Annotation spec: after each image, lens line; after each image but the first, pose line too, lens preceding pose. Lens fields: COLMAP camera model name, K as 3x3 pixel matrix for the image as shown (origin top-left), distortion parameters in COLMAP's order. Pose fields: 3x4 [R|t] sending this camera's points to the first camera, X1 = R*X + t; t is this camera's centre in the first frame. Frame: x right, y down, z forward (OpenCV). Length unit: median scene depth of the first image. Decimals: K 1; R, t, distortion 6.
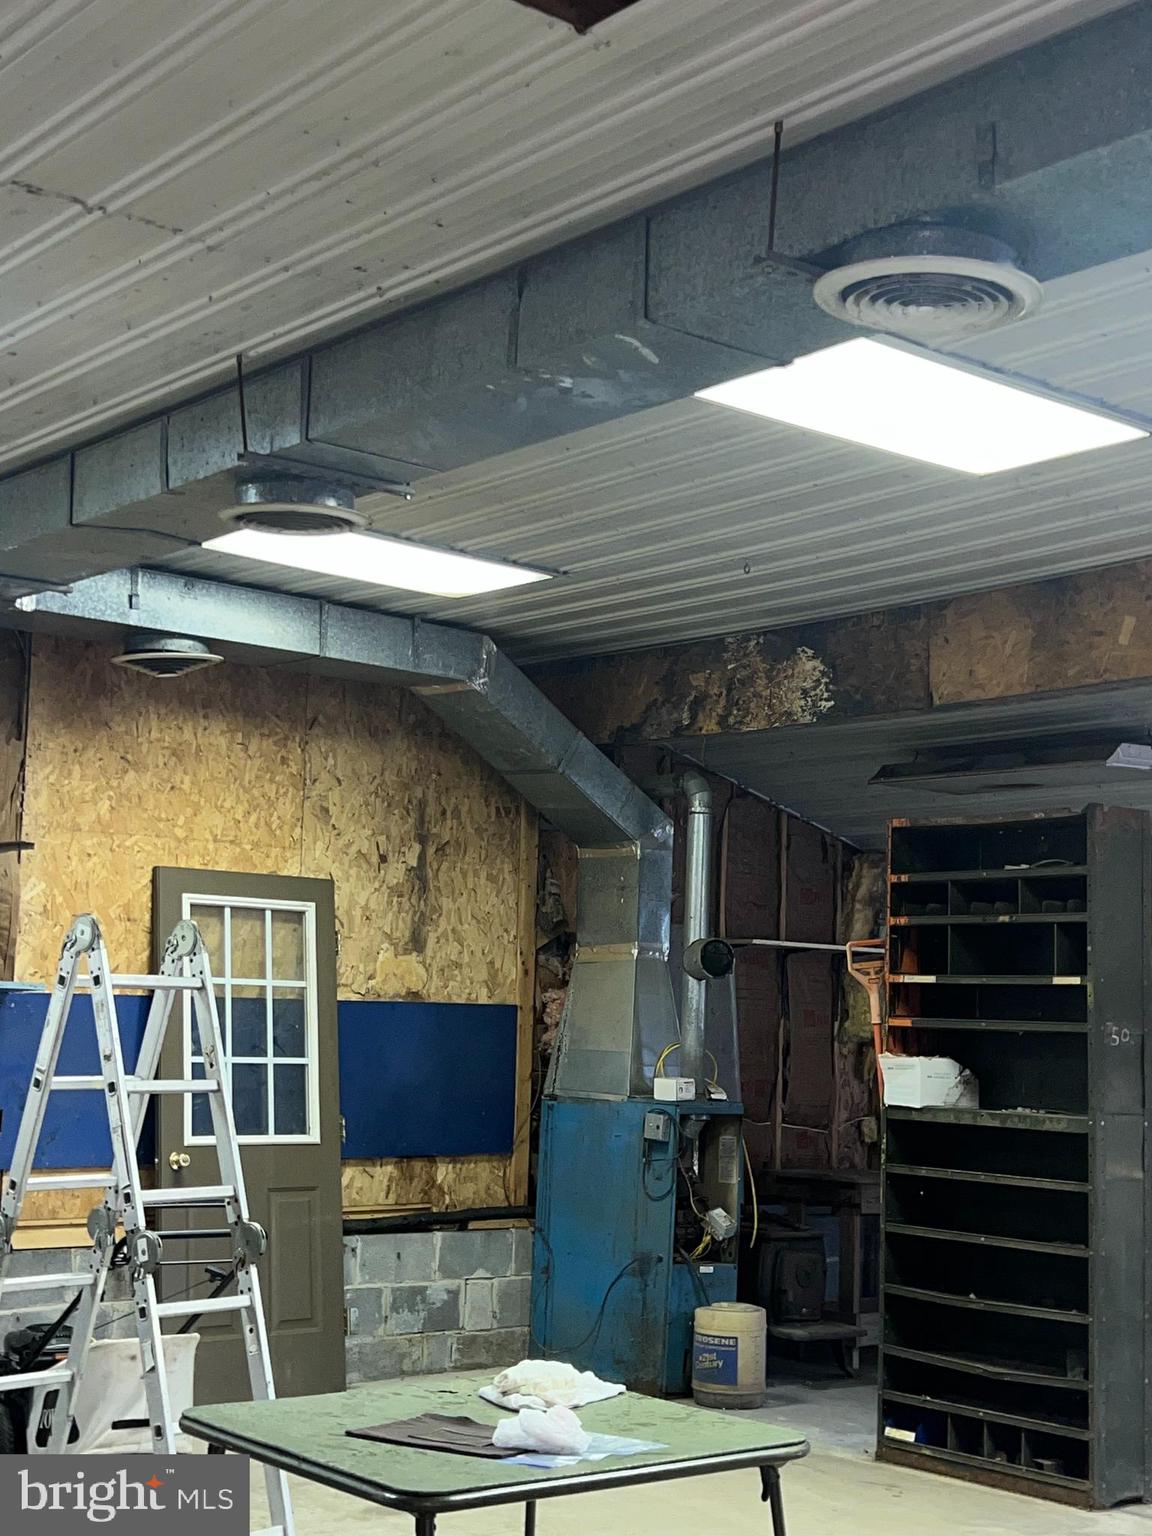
lens RADIAL K [[2134.7, 0, 580.1], [0, 2134.7, 765.4], [0, 0, 1]] dist [0.046635, 0.000000]
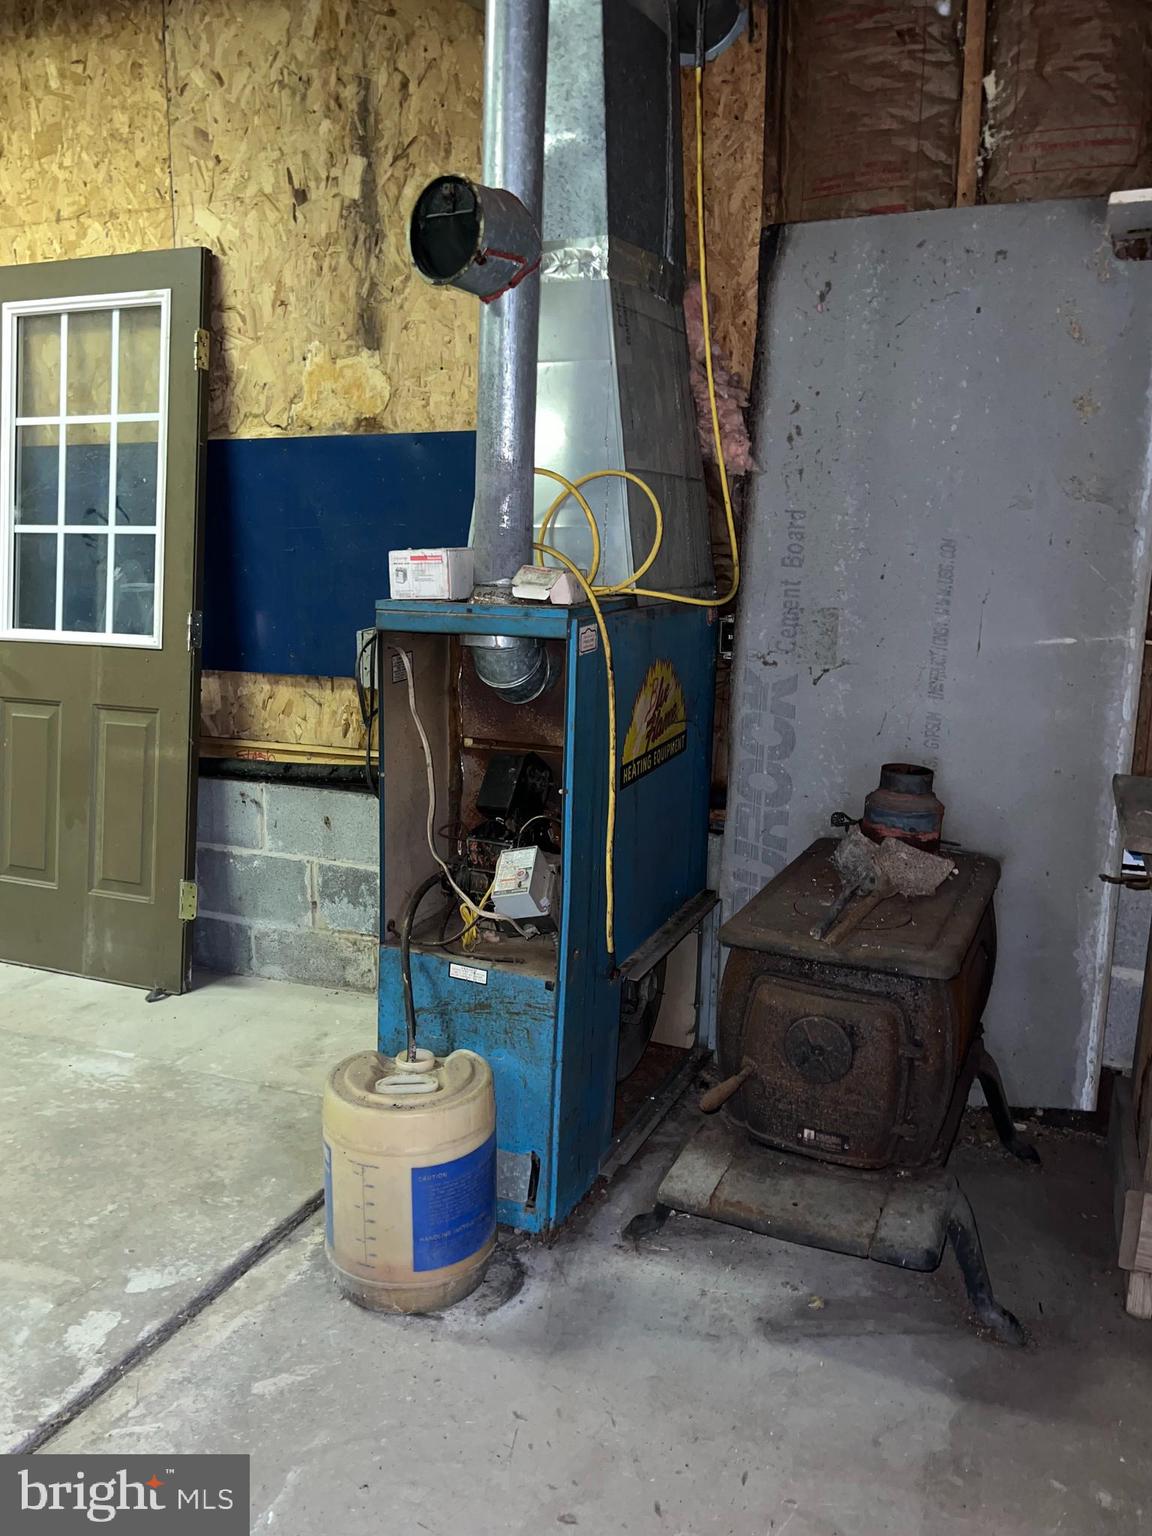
lens RADIAL K [[1205.3, 0, 572.8], [0, 1205.3, 808.1], [0, 0, 1]] dist [0.007014, -0.019924]
pose [[0.446127, 0.170088, -0.878659, 0.282450], [0.114010, 0.962975, 0.244296, 0.140148], [0.887678, -0.209163, 0.410217, 0.910130]]
